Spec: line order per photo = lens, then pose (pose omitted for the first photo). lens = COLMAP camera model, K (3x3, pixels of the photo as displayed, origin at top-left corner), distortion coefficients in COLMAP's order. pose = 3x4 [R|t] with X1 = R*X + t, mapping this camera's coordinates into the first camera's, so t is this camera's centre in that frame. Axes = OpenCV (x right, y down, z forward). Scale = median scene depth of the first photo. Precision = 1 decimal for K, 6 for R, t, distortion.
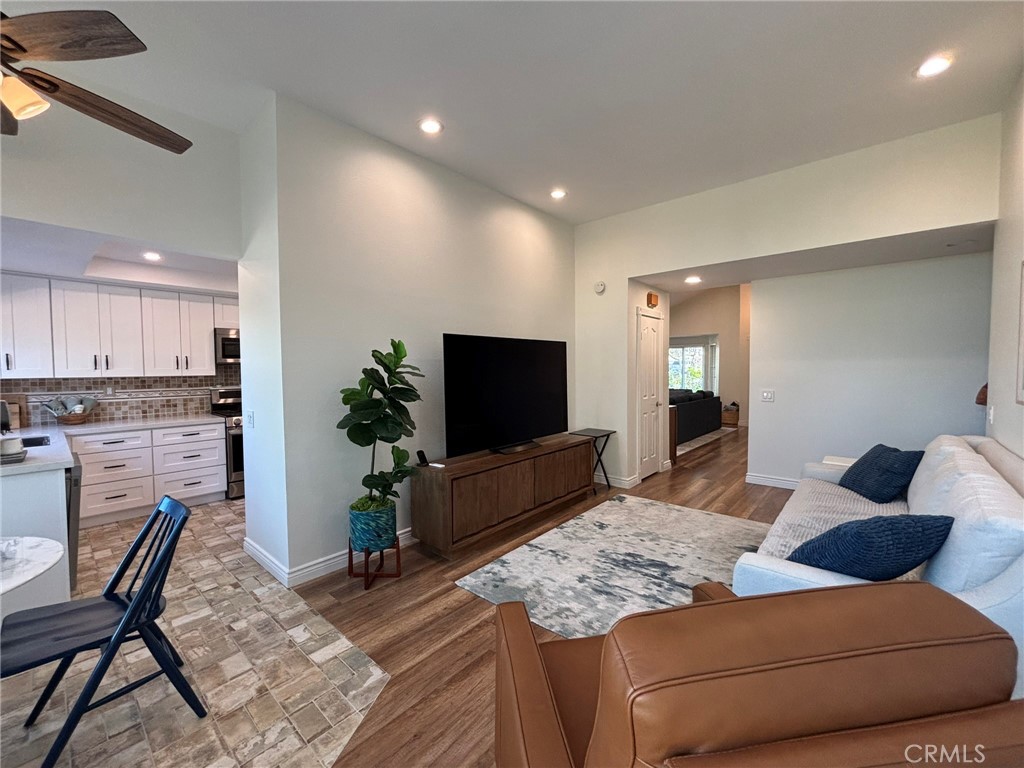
lens RADIAL K [[416.6, 0, 517.0], [0, 416.6, 383.5], [0, 0, 1]] dist [0.000934, -0.000321]
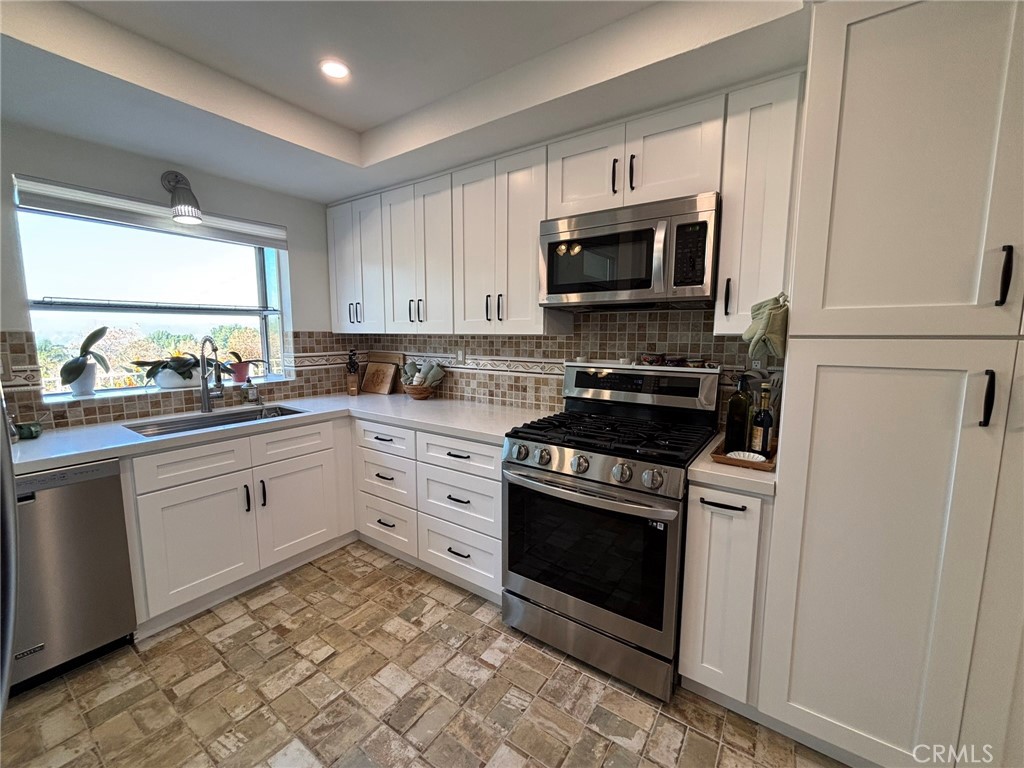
lens RADIAL K [[410.9, 0, 512.0], [0, 410.9, 384.0], [0, 0, 1]] dist [0.003587, -0.000274]
pose [[0.114039, 0.126427, -0.985399, -0.333305], [-0.042527, 0.991582, 0.122299, -0.022319], [0.992566, 0.027959, 0.118456, 1.059602]]
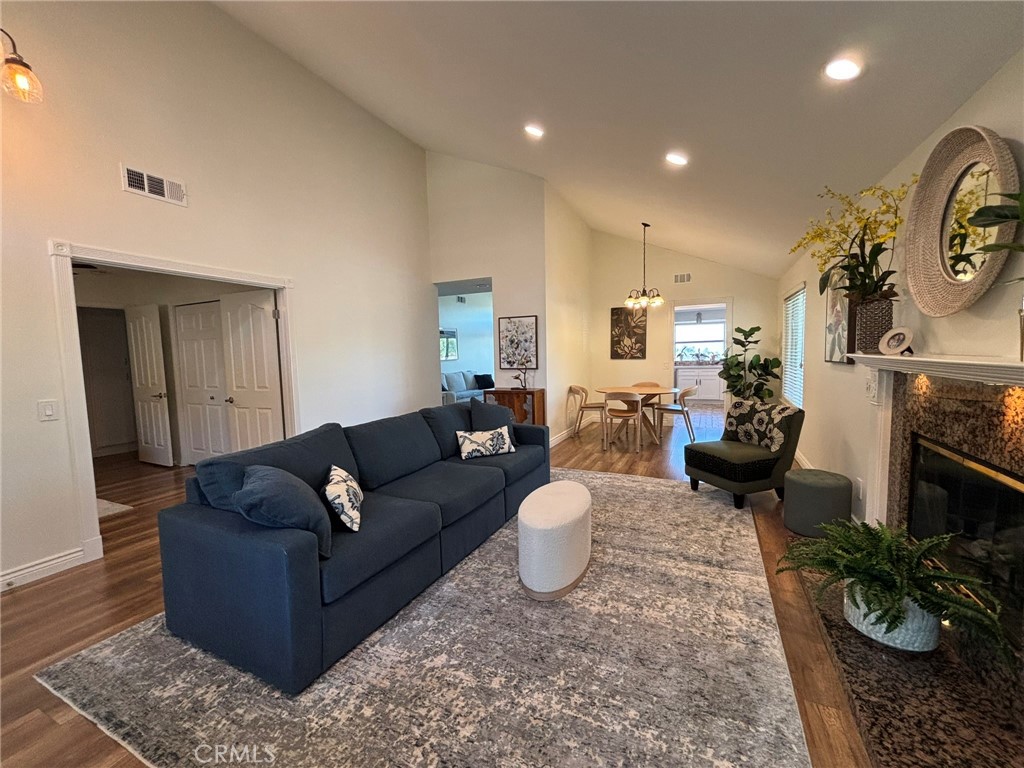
lens RADIAL K [[410.9, 0, 512.0], [0, 410.9, 384.0], [0, 0, 1]] dist [0.003587, -0.000274]
pose [[-0.963092, 0.052983, -0.263907, 0.839052], [0.022866, 0.992996, 0.115914, -0.100410], [0.268200, 0.105602, -0.957558, 2.831696]]
